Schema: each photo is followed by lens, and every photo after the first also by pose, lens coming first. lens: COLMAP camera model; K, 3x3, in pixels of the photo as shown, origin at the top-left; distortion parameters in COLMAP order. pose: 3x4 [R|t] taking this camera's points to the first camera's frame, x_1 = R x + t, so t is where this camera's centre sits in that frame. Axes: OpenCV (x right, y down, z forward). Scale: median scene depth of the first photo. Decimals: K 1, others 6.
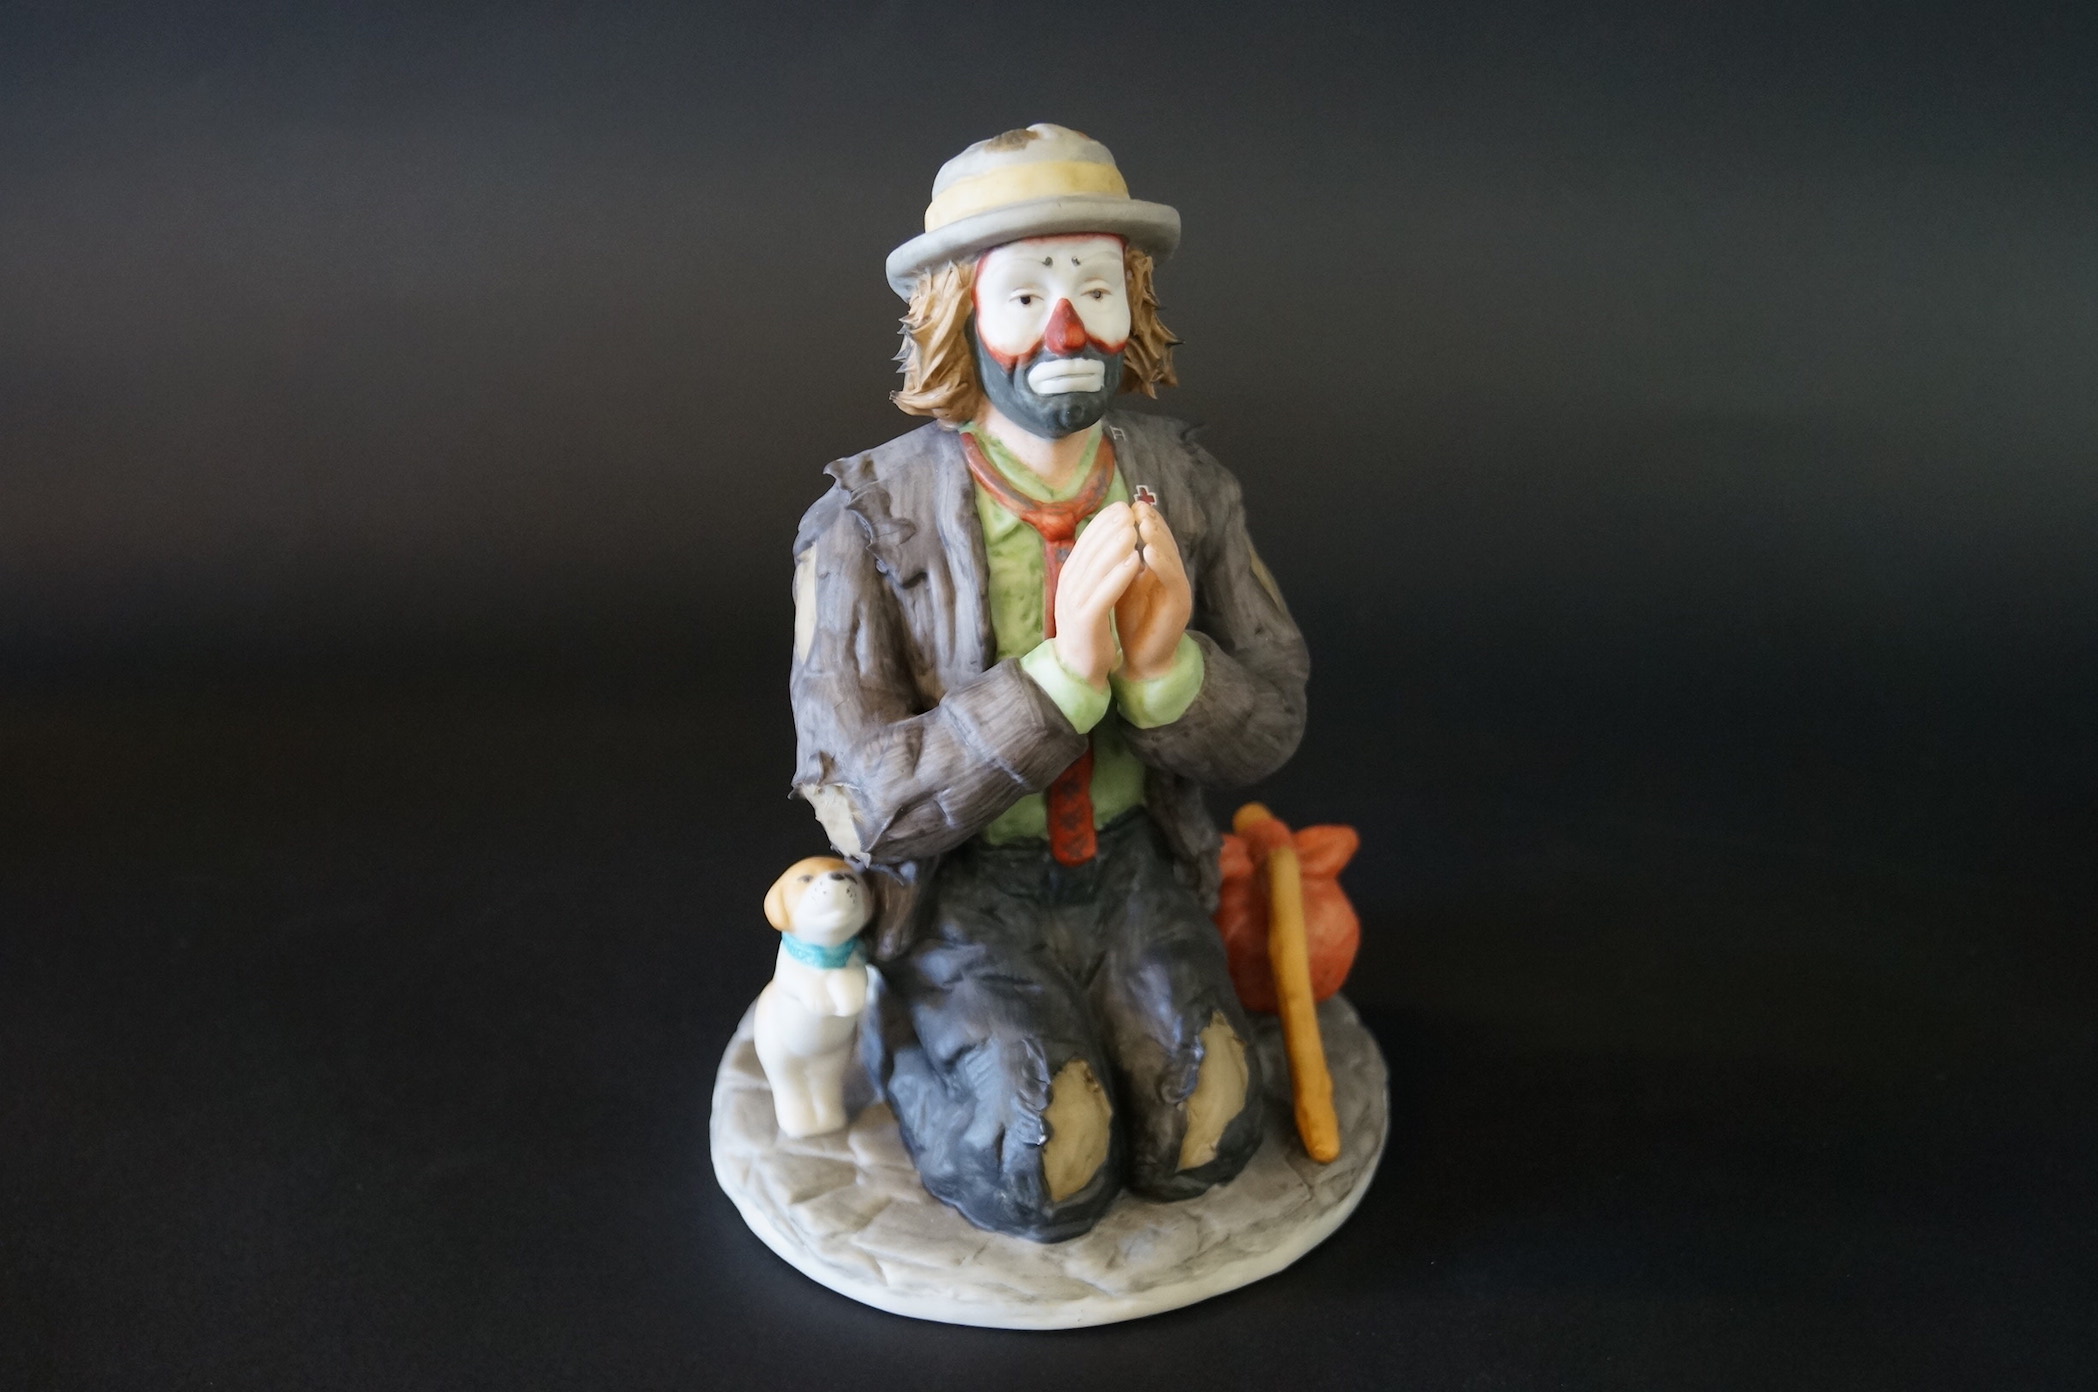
lens RADIAL K [[2651.5, 0, 1054.8], [0, 2651.5, 706.4], [0, 0, 1]] dist [-0.047297, 0.000000]
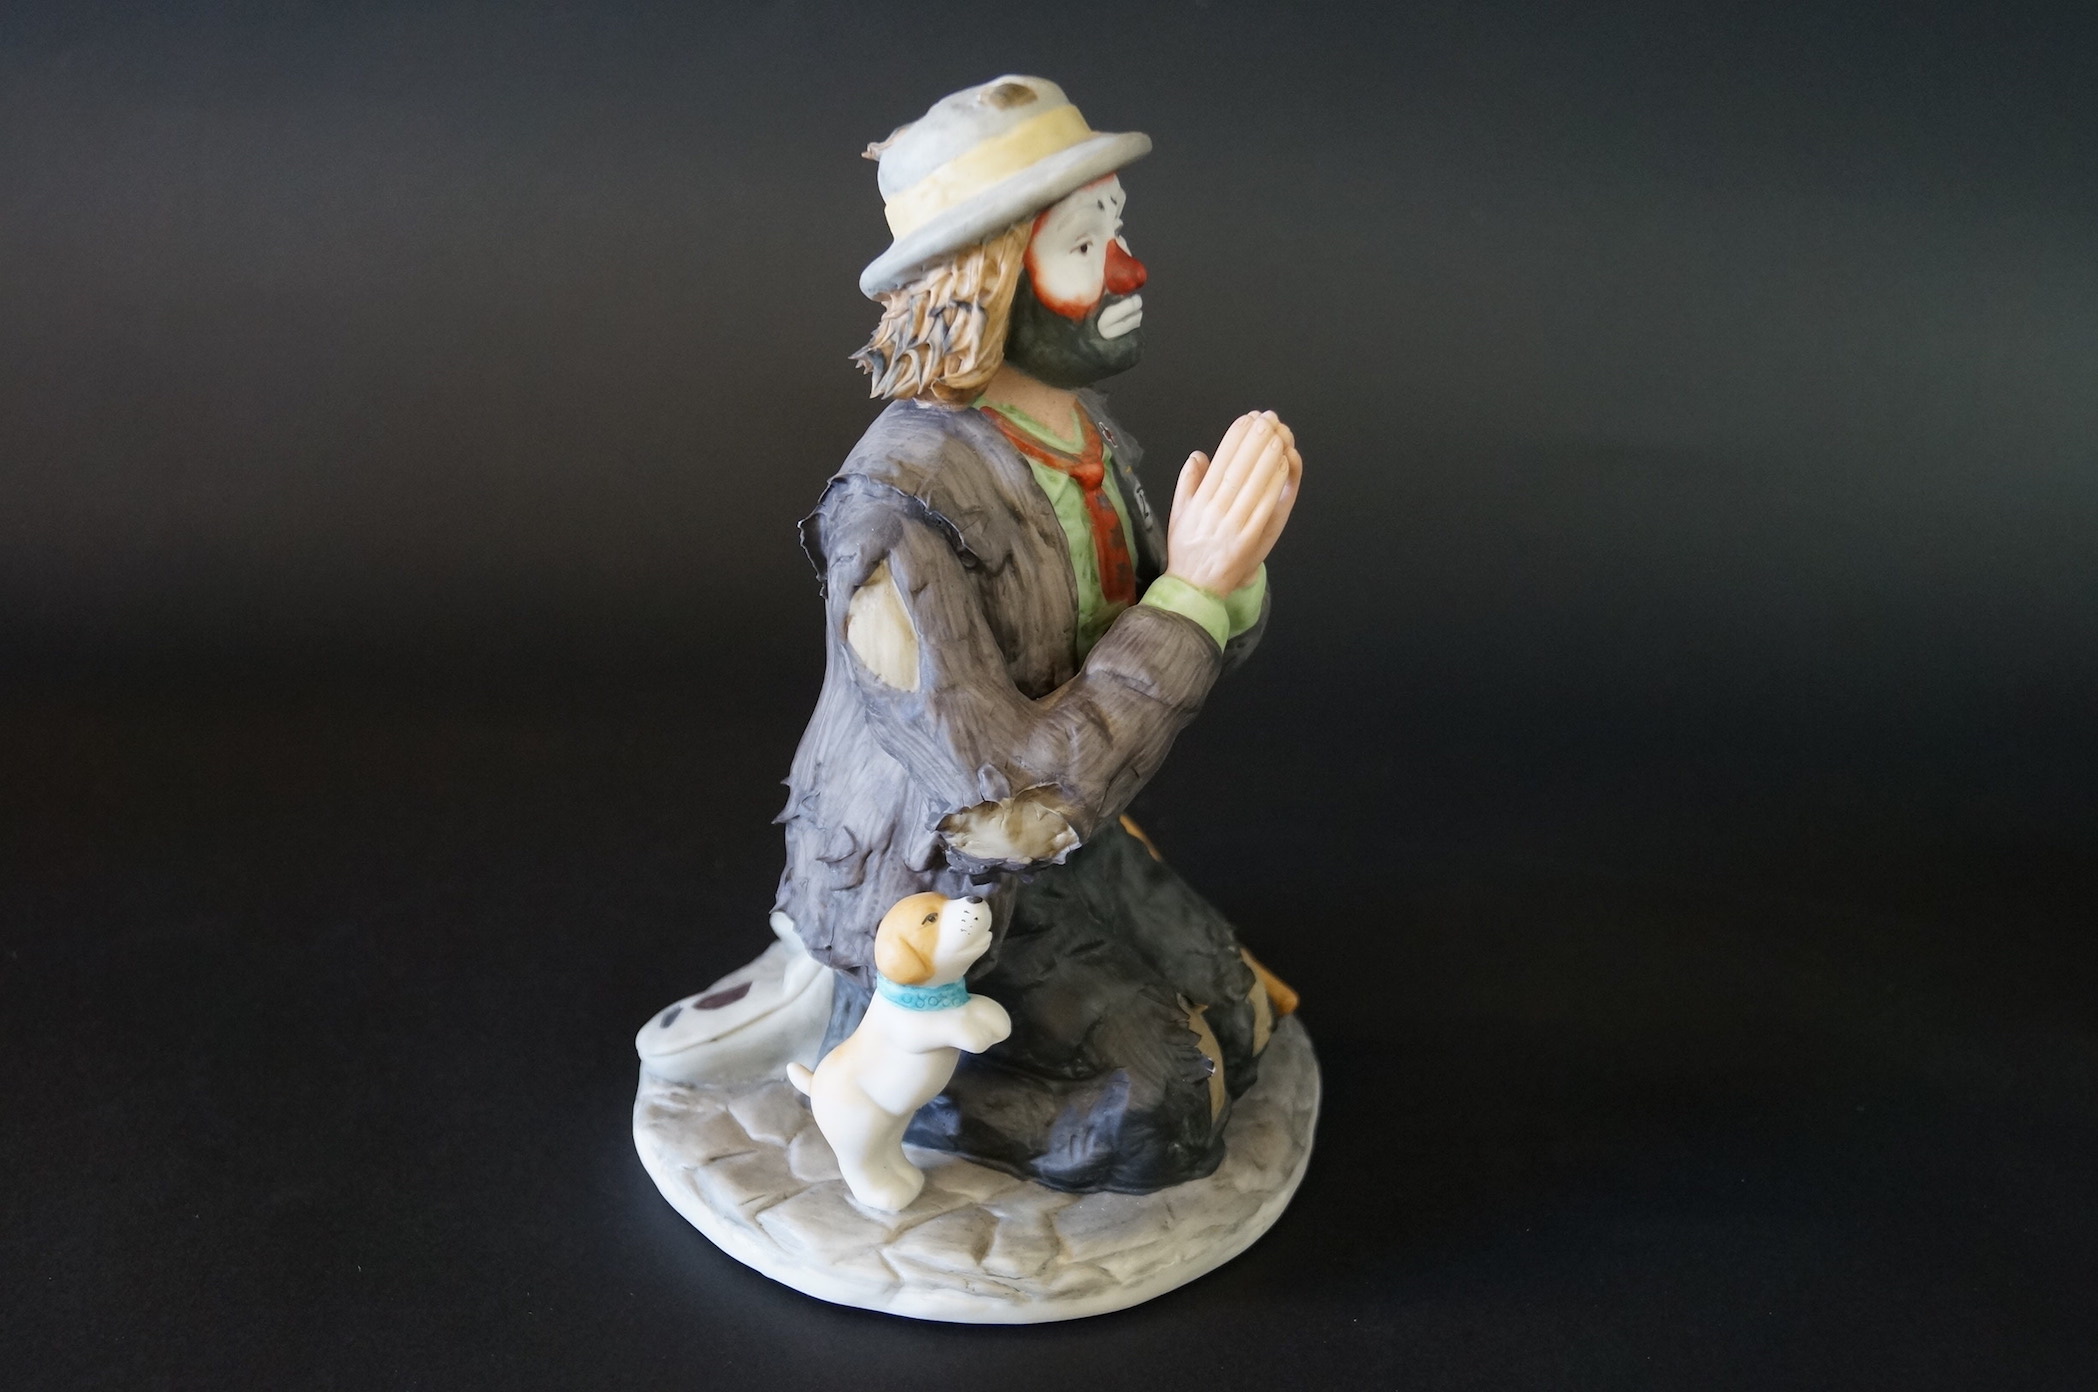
lens RADIAL K [[2651.5, 0, 1050.6], [0, 2651.5, 695.9], [0, 0, 1]] dist [-0.047297, 0.000000]
pose [[0.670102, -0.290623, 0.683009, -0.683982], [0.298817, 0.947929, 0.110177, -0.099462], [-0.679464, 0.130265, 0.722052, 0.293637]]
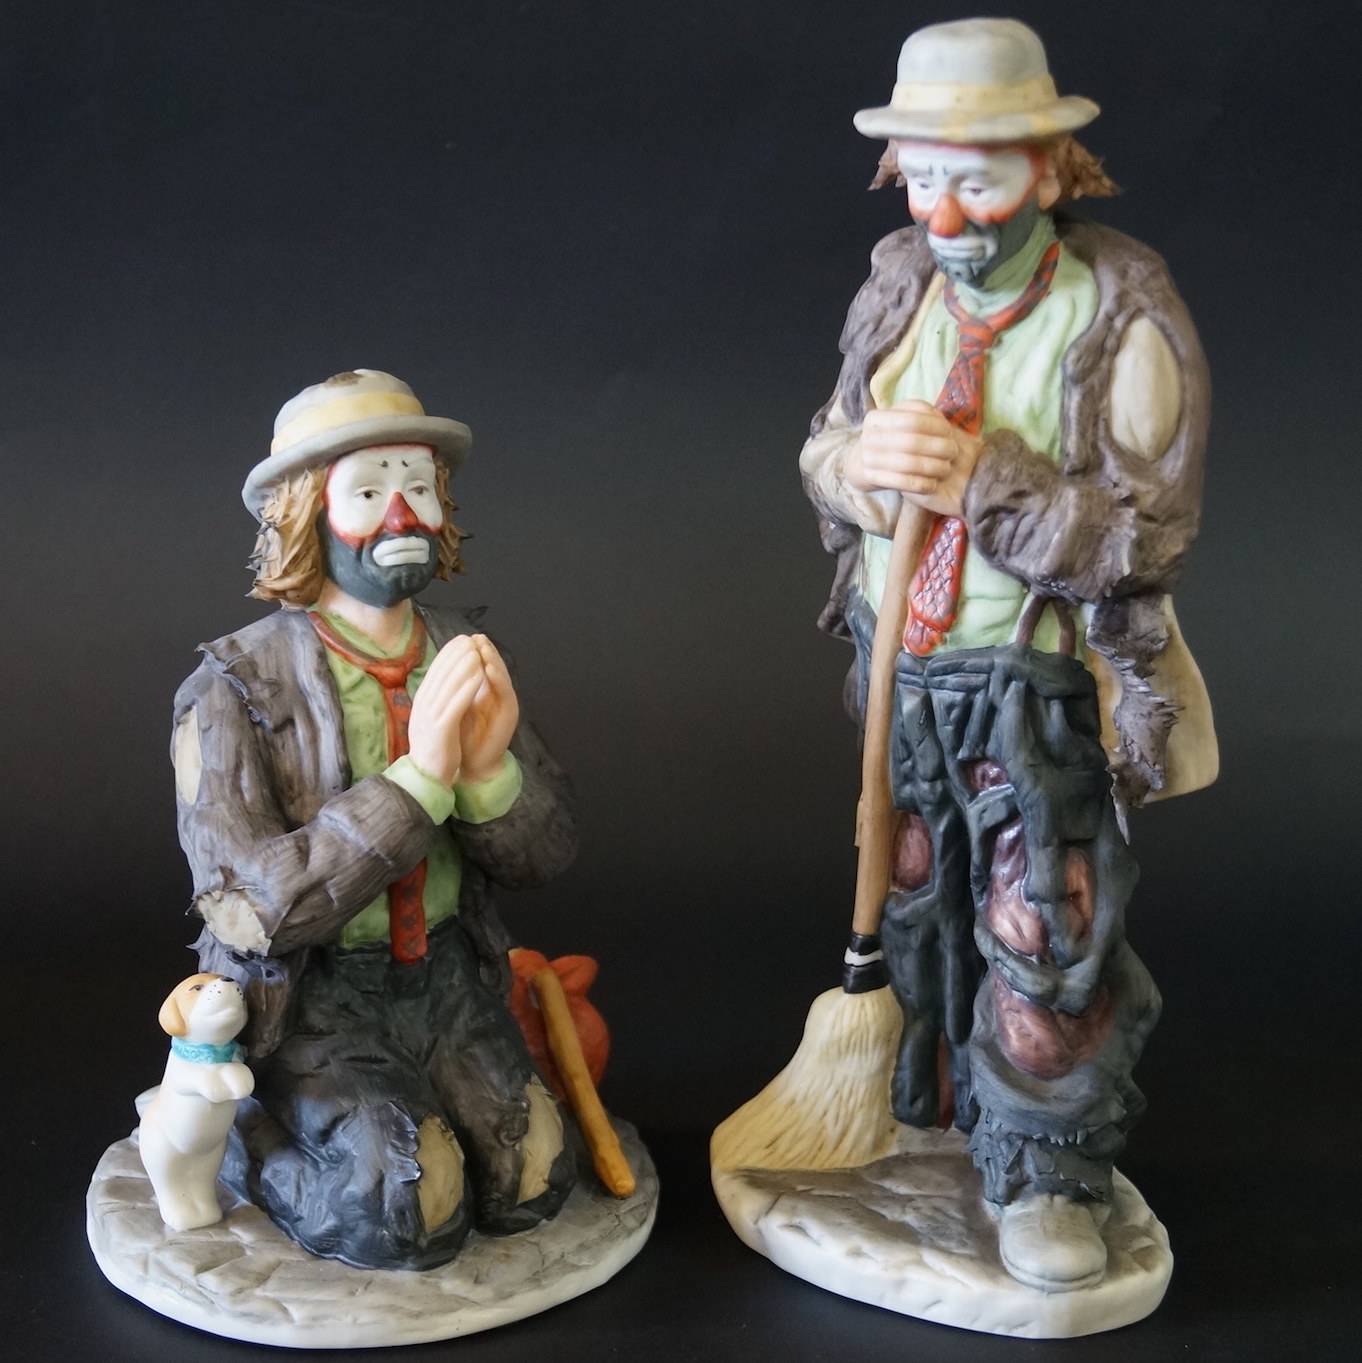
lens RADIAL K [[2636.7, 0, 682.4], [0, 2636.7, 686.1], [0, 0, 1]] dist [-0.046915, 0.000000]
pose [[0.955970, -0.054513, 0.288356, -0.222809], [0.113207, 0.975044, -0.190980, 0.186909], [-0.270749, 0.215215, 0.938284, -0.216478]]
